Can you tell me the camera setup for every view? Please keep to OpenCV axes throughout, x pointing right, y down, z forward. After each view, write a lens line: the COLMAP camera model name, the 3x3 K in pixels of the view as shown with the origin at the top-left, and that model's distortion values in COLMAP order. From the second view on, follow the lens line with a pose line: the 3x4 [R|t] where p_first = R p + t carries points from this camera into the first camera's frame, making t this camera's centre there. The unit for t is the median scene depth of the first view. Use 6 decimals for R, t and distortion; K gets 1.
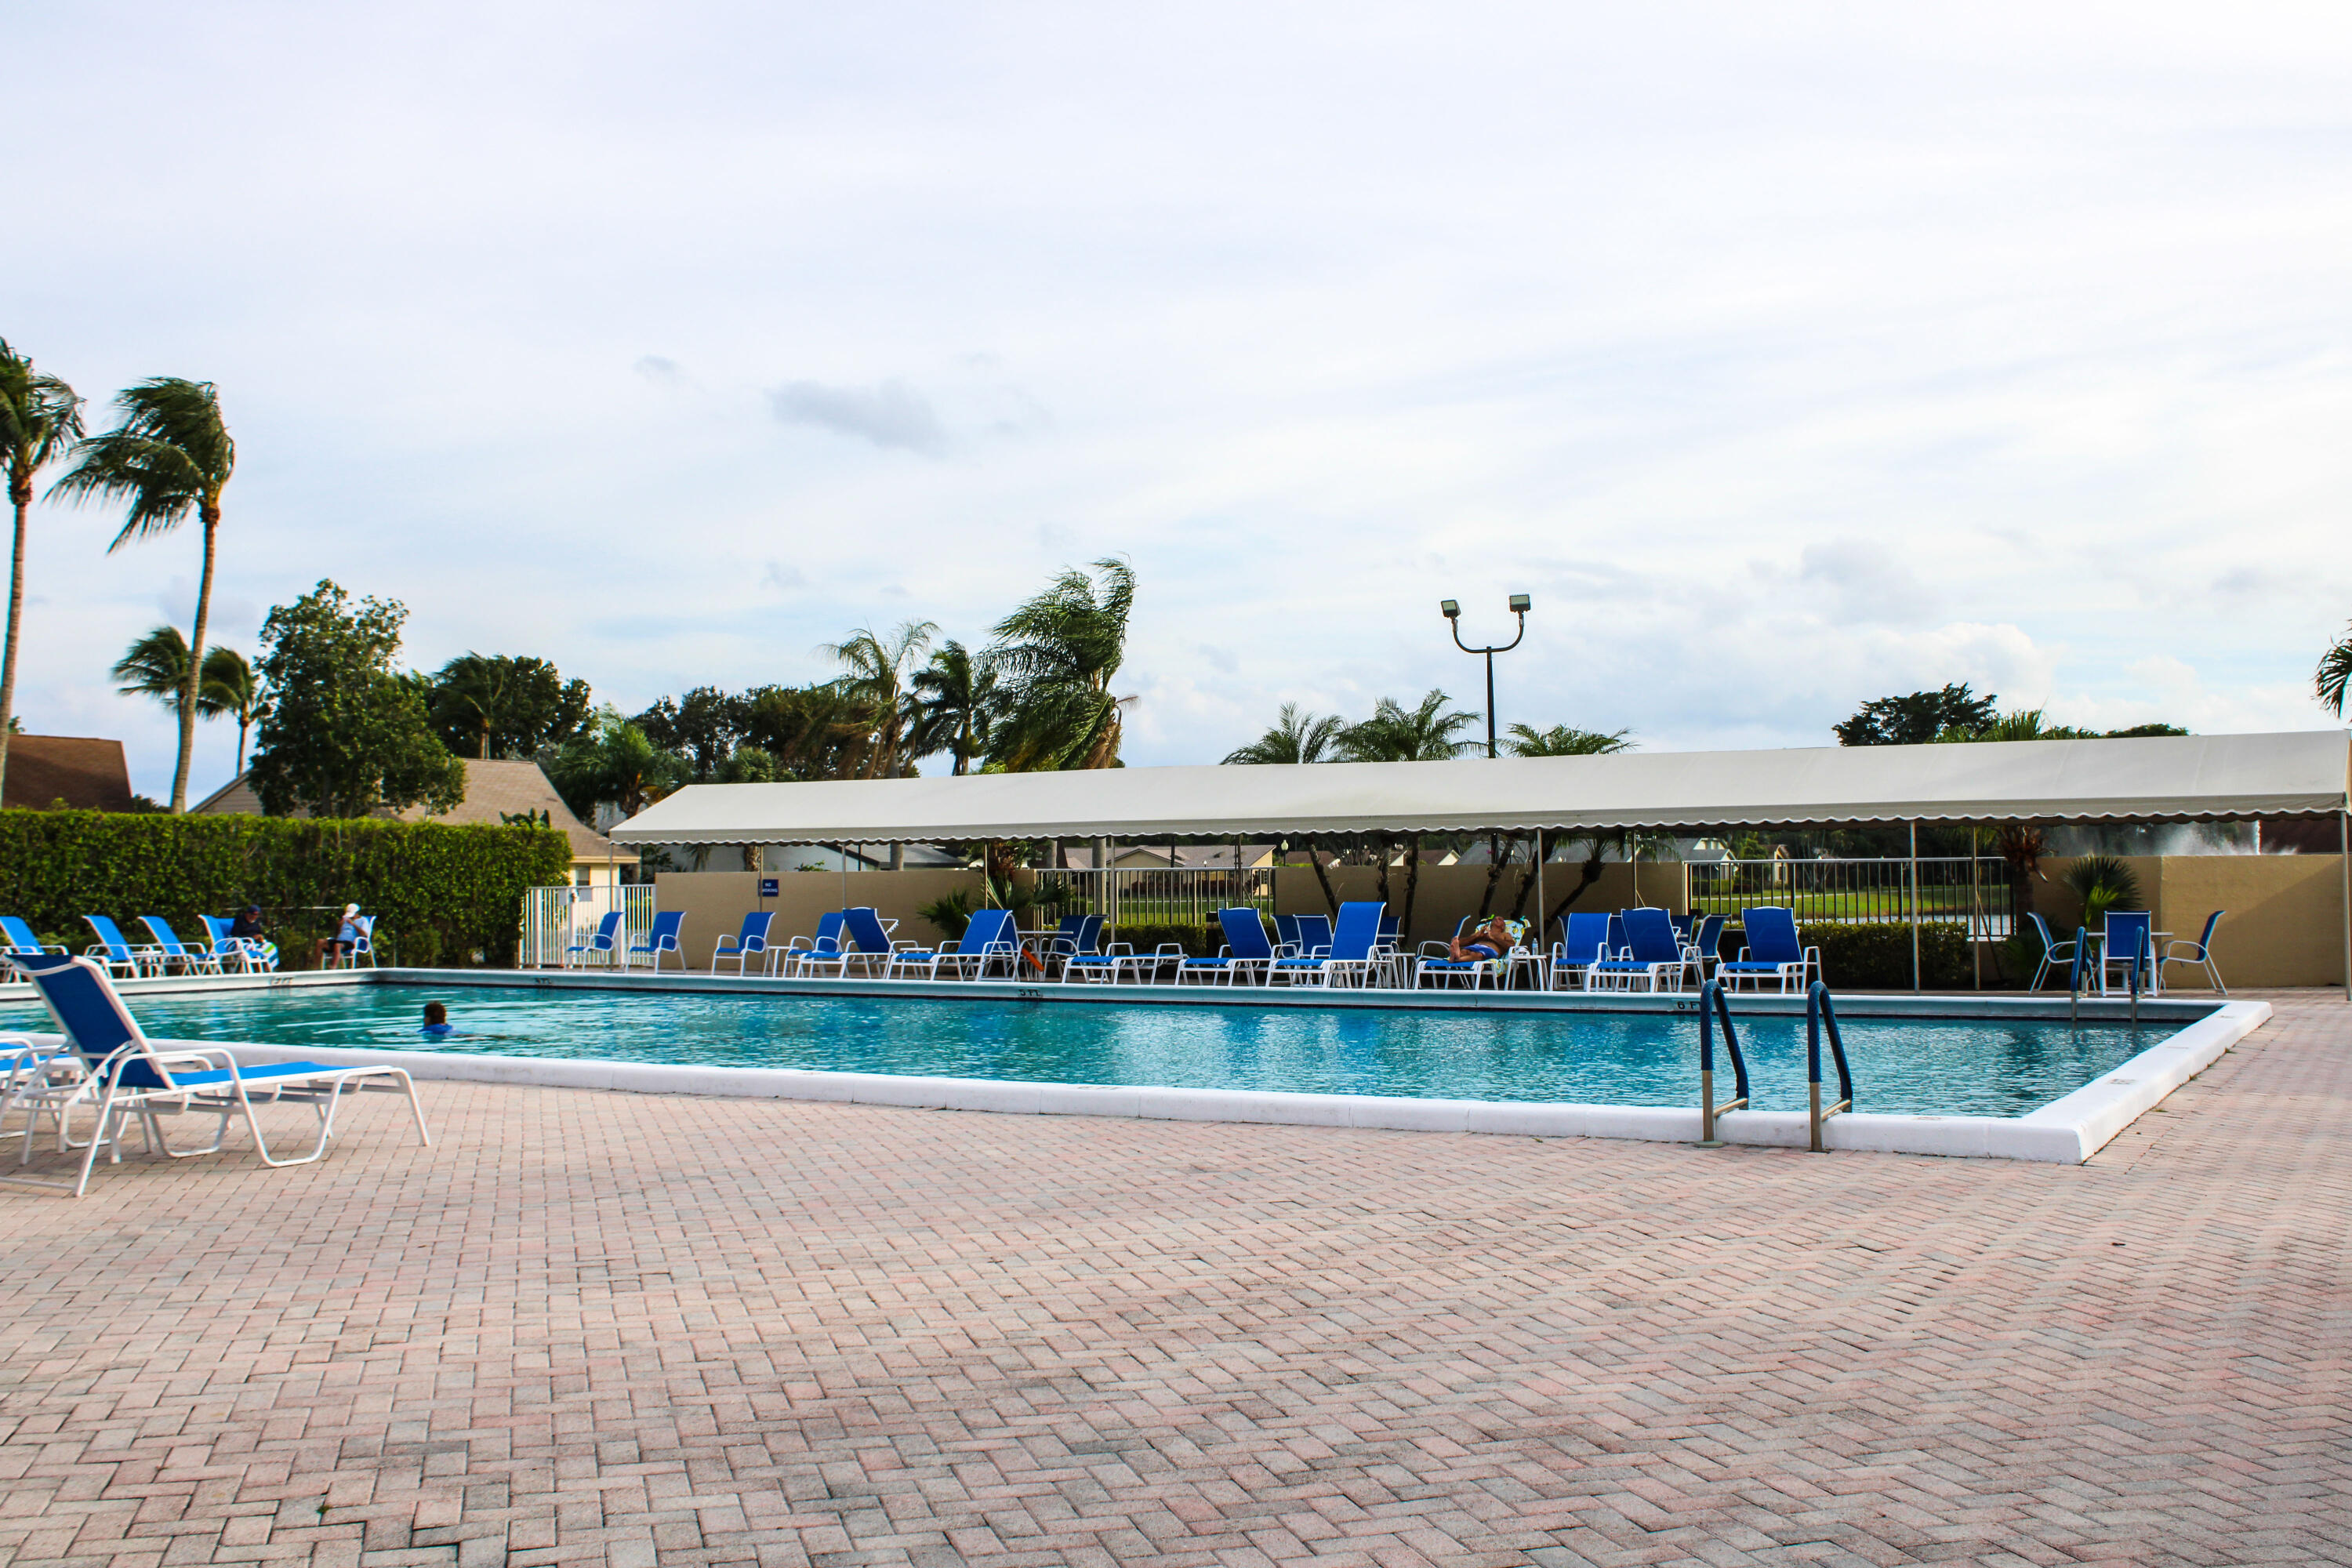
lens RADIAL K [[2453.5, 0, 1177.4], [0, 2453.5, 777.2], [0, 0, 1]] dist [0.018948, 0.000000]
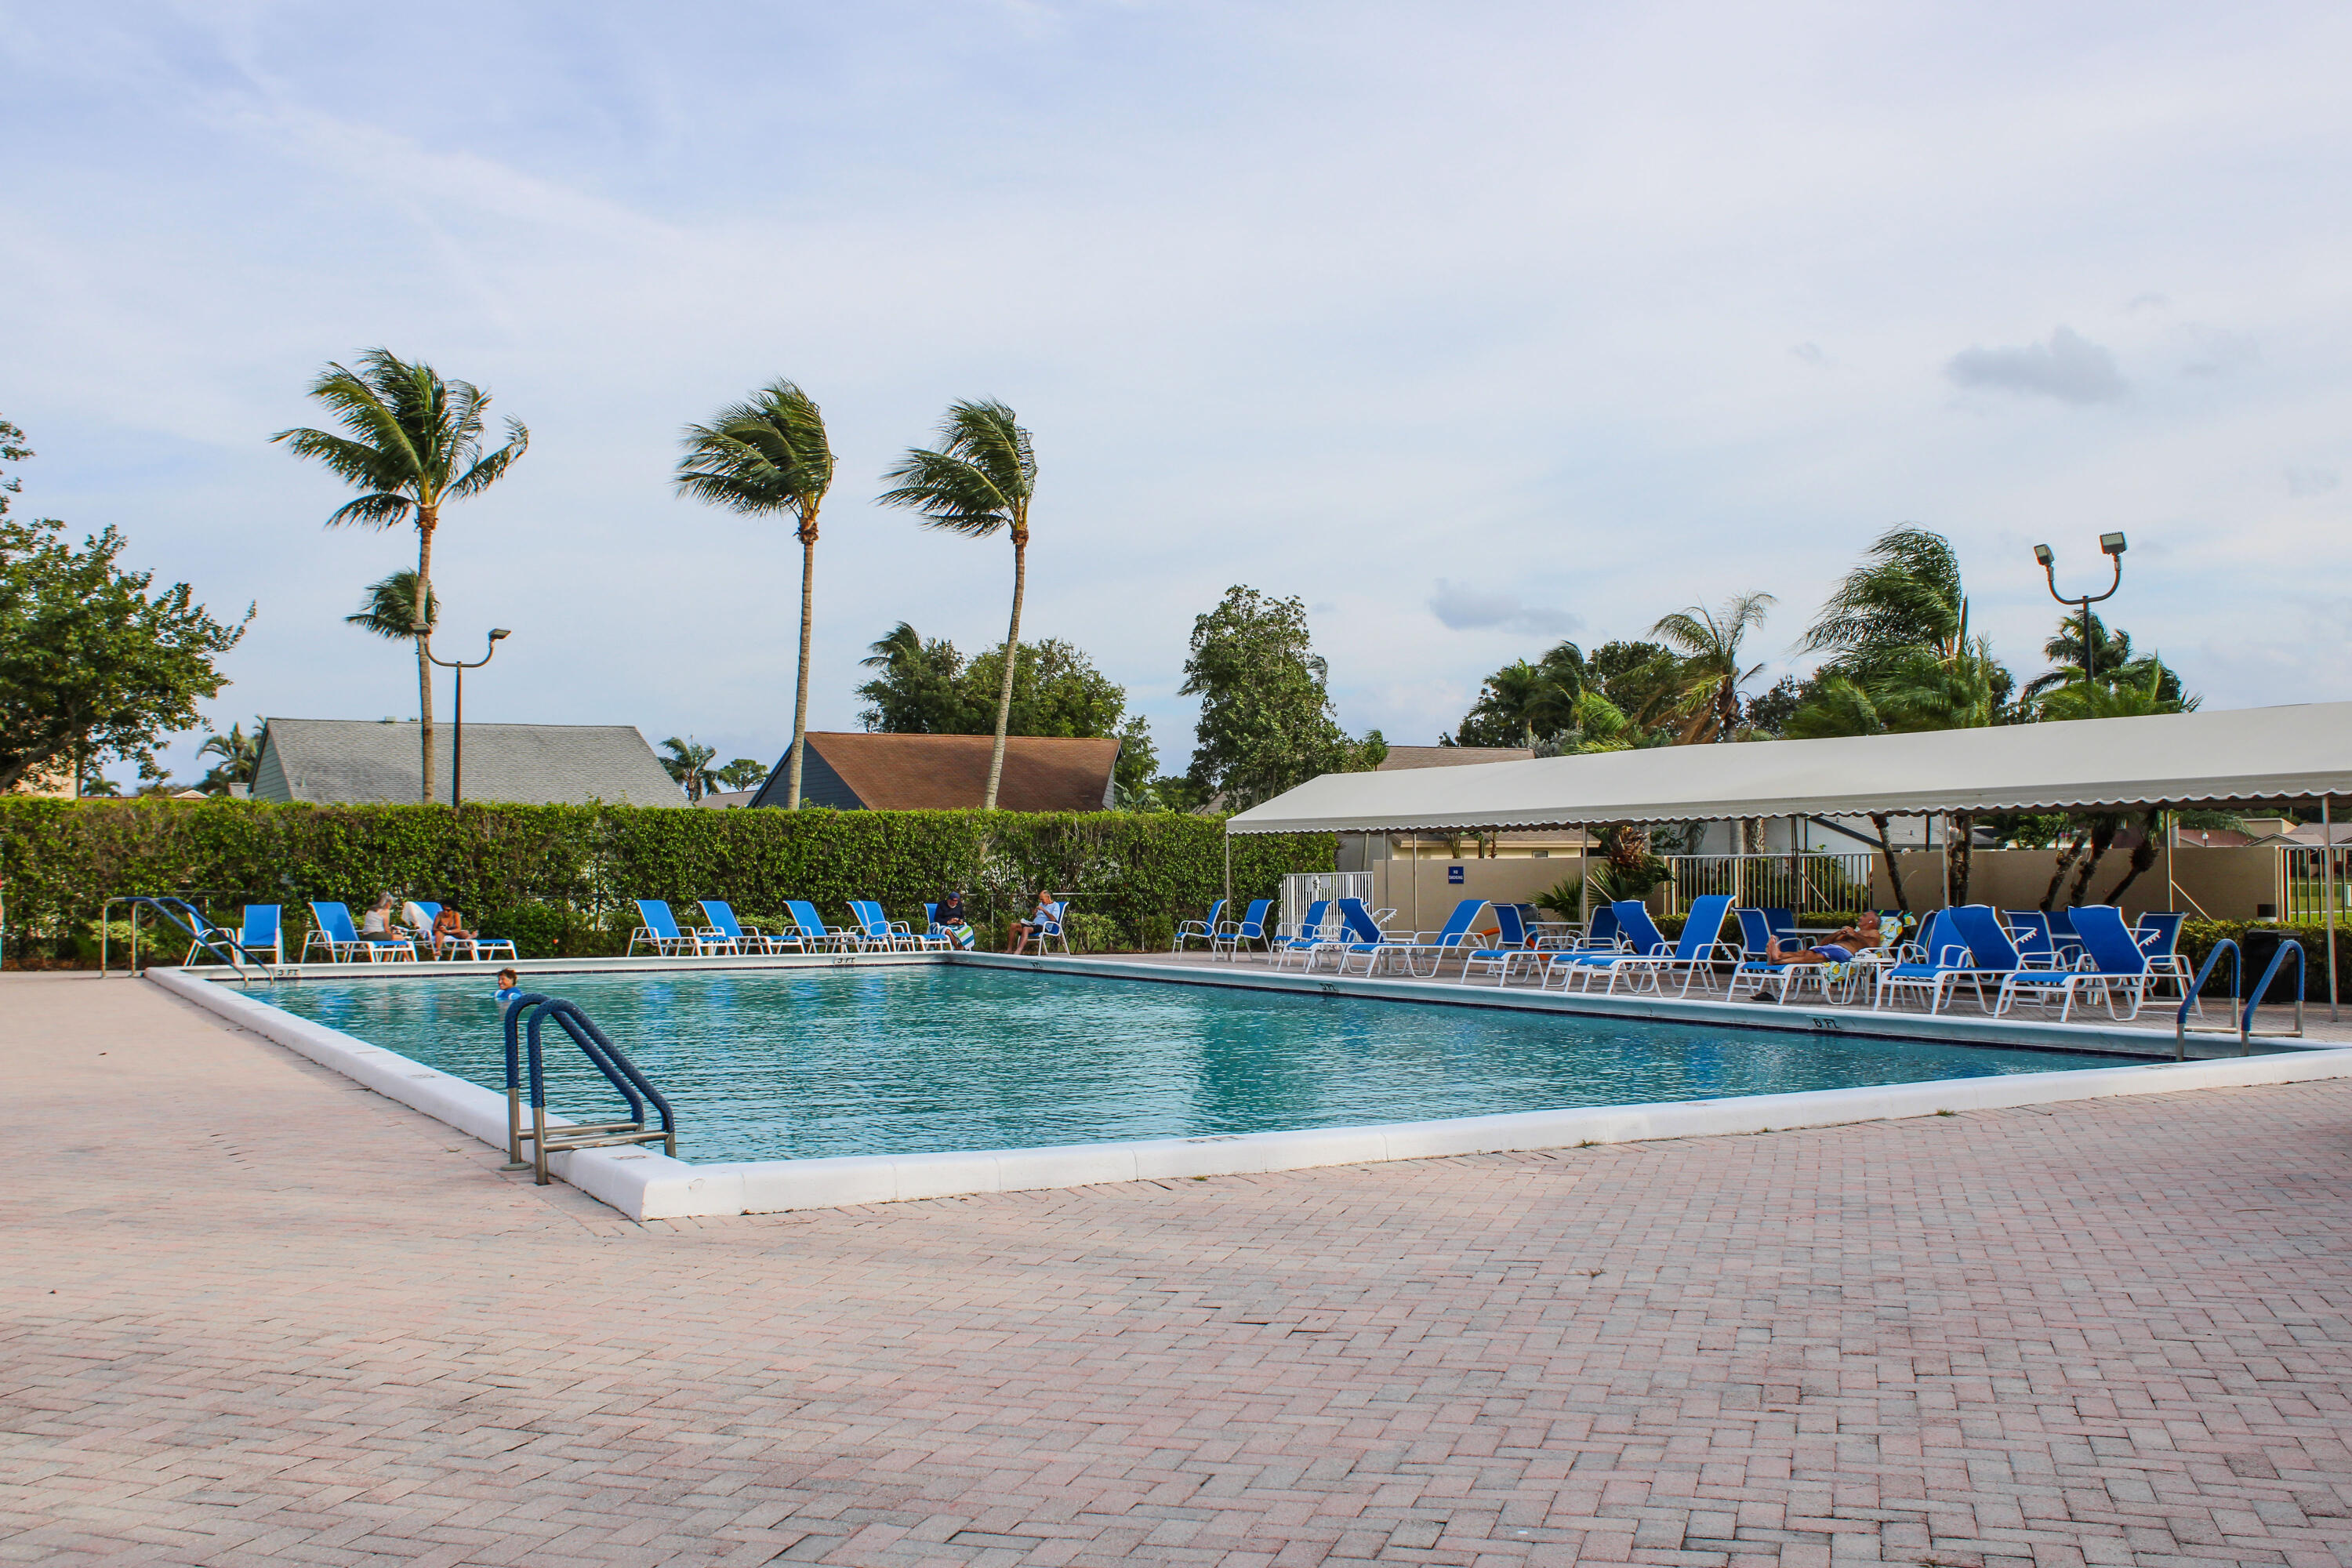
lens RADIAL K [[2453.5, 0, 1177.1], [0, 2453.5, 791.3], [0, 0, 1]] dist [0.018948, 0.000000]
pose [[0.873592, -0.017205, -0.486355, 0.239119], [0.023814, 0.999689, 0.007410, 0.001065], [0.486076, -0.018056, 0.873730, 0.082144]]
